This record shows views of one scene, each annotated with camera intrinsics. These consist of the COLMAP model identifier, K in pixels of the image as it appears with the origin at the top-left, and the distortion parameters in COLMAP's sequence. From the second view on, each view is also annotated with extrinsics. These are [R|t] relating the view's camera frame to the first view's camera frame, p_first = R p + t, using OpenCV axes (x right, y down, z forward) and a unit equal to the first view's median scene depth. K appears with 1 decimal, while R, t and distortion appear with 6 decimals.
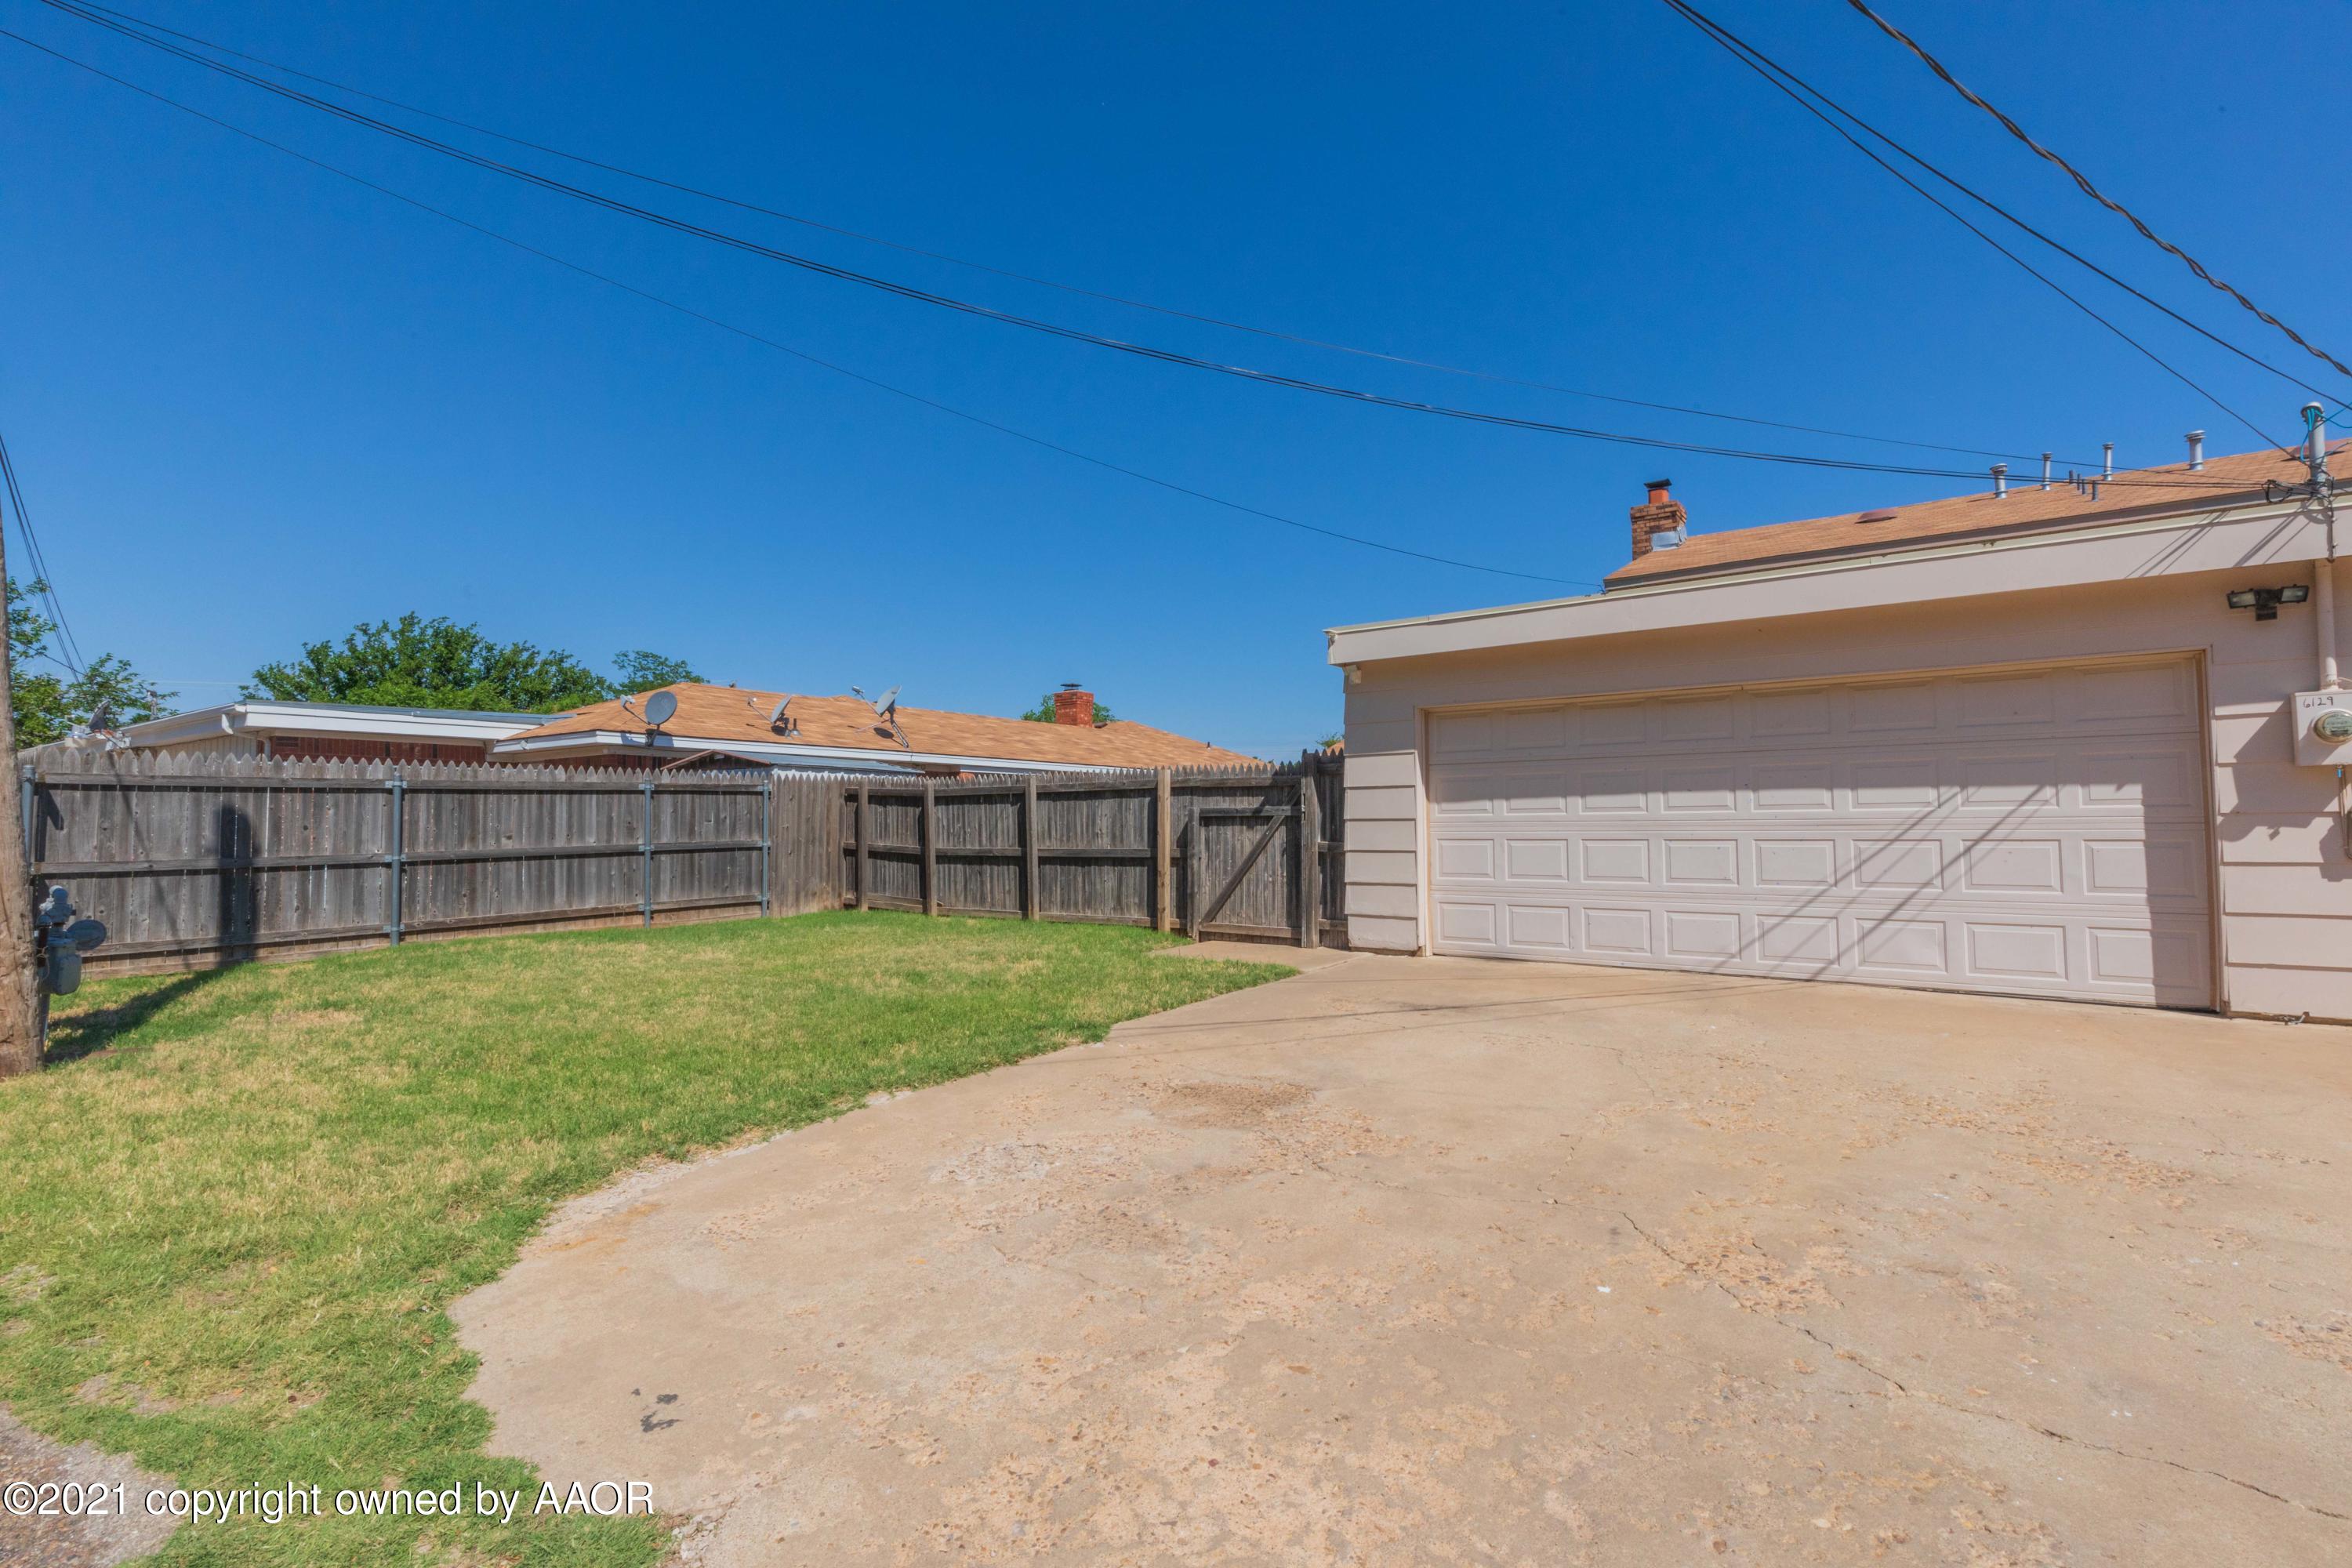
lens RADIAL K [[1023.5, 0, 1186.9], [0, 1023.5, 779.8], [0, 0, 1]] dist [0.002454, -0.000757]
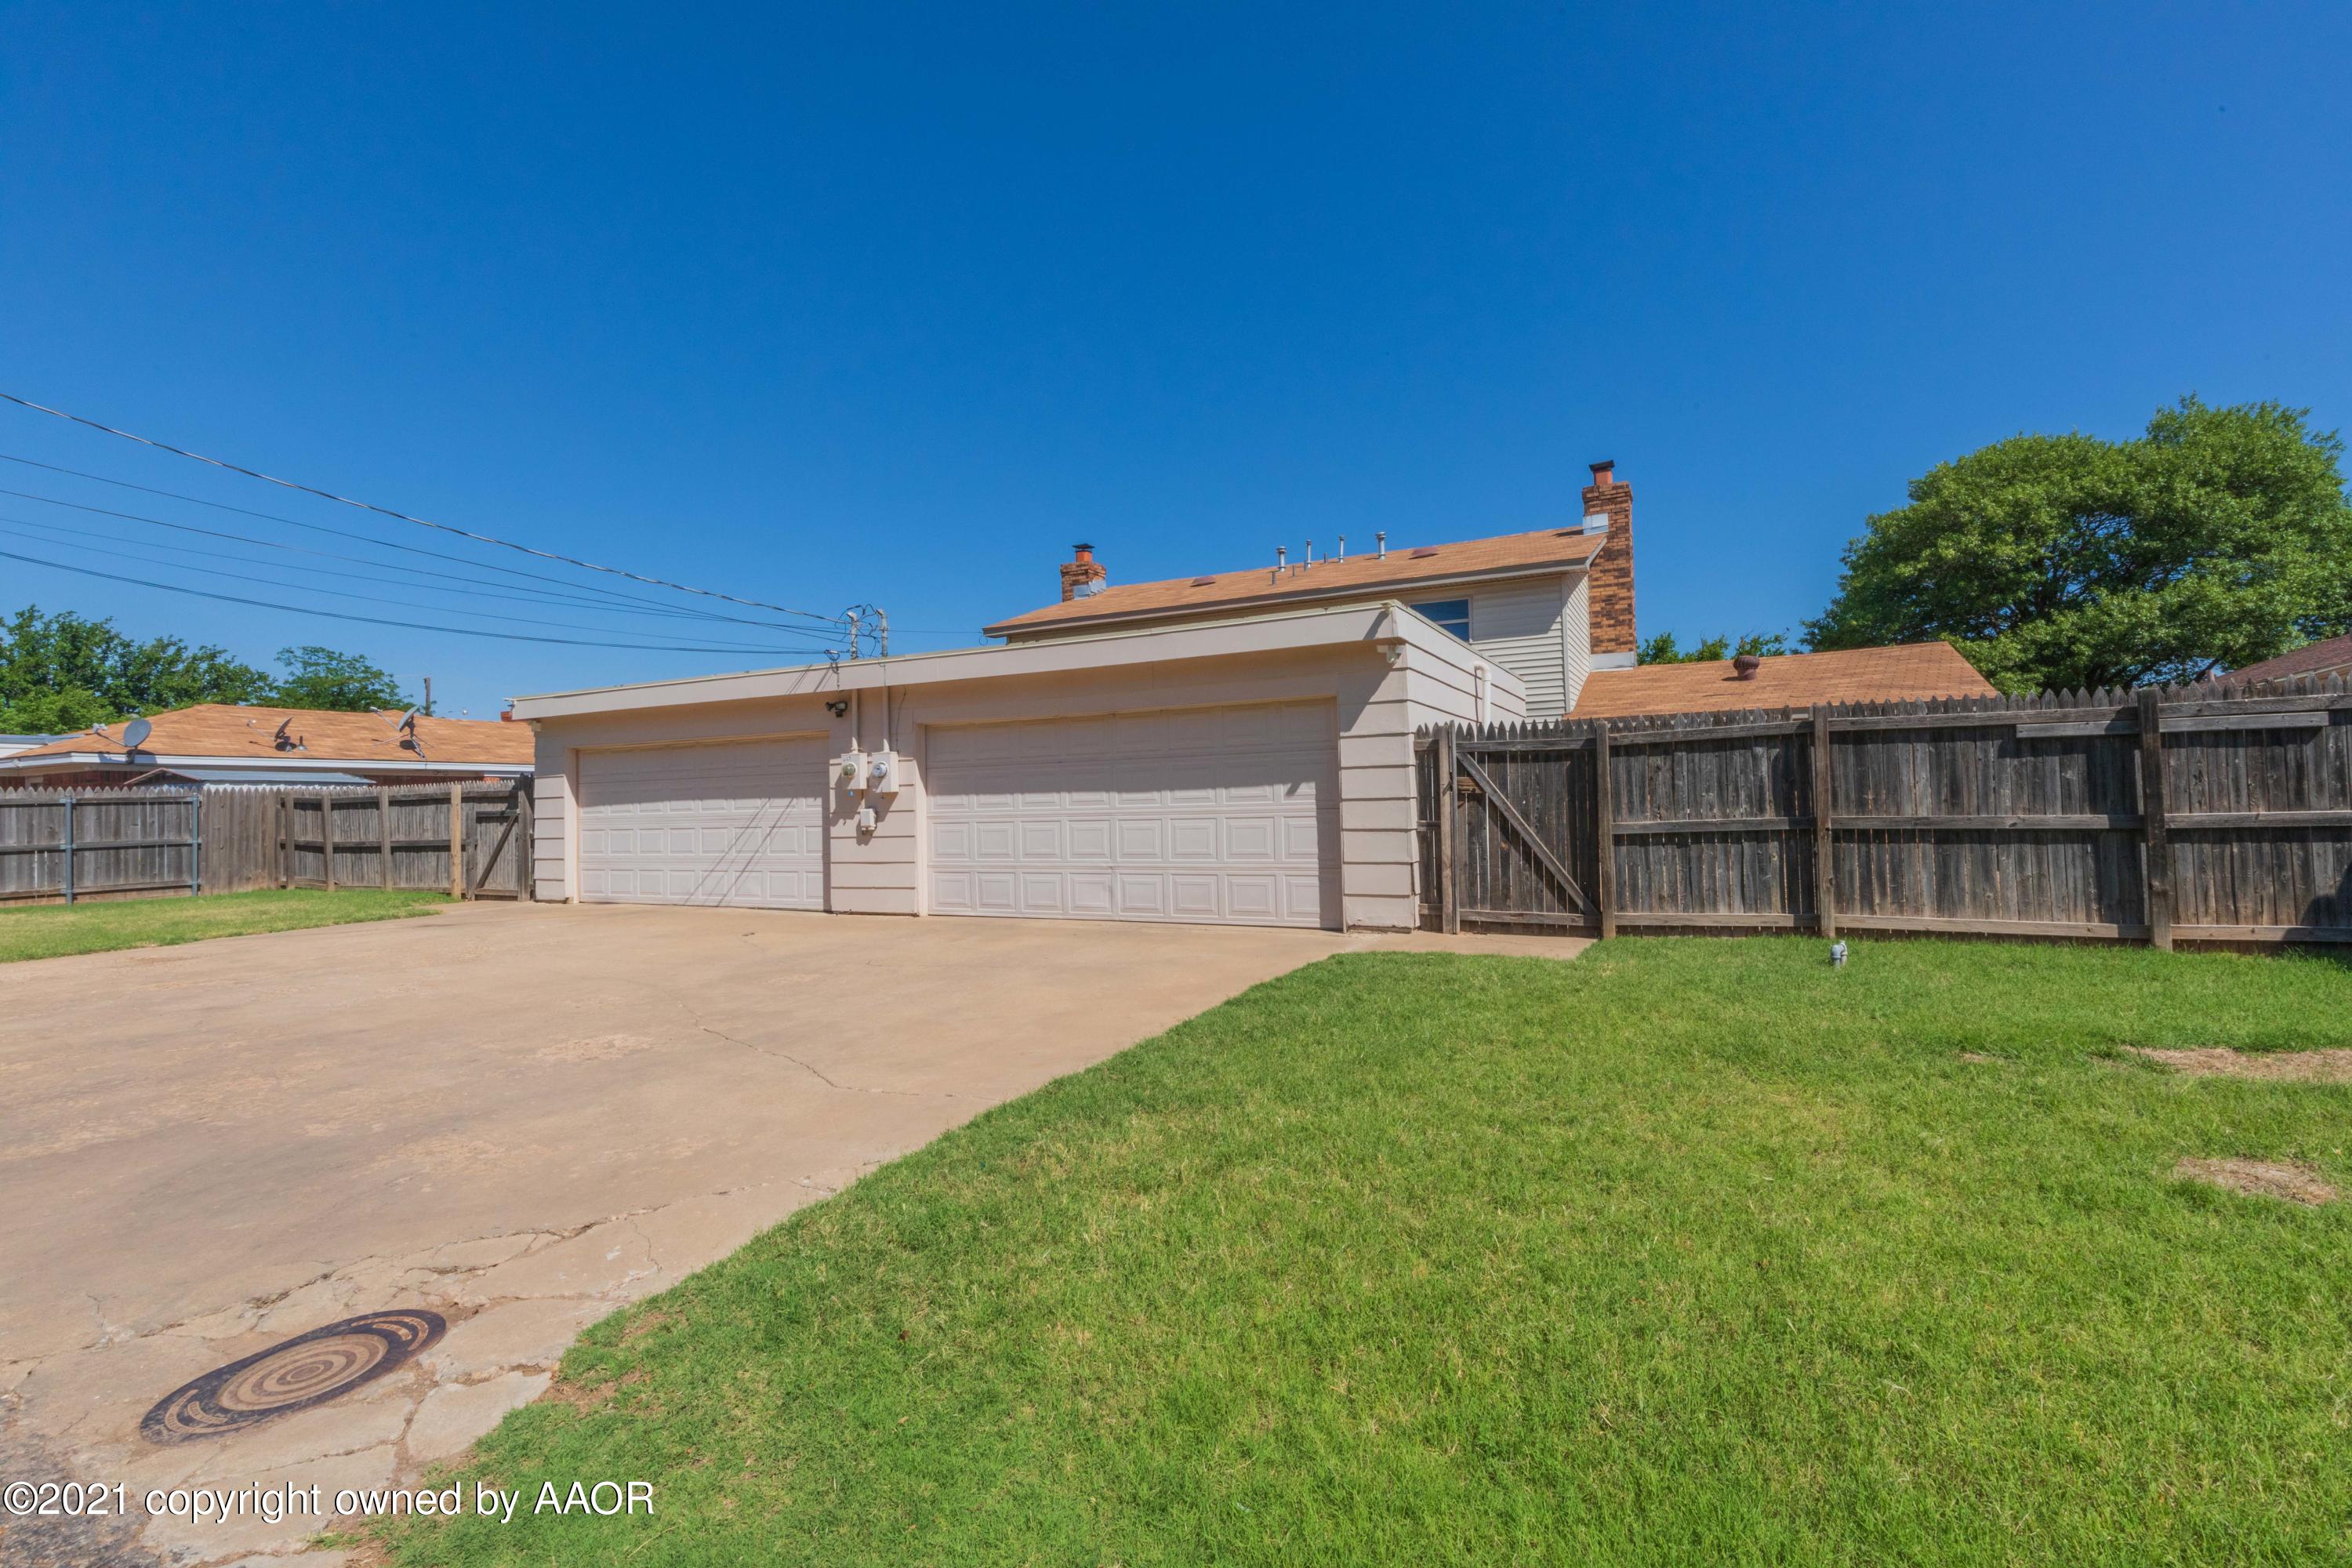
lens RADIAL K [[1023.5, 0, 1186.9], [0, 1023.5, 779.8], [0, 0, 1]] dist [0.002454, -0.000757]
pose [[0.987401, -0.012130, 0.157769, 0.630419], [0.009425, 0.999796, 0.017882, -0.027463], [-0.157954, -0.016170, 0.987314, -0.494370]]
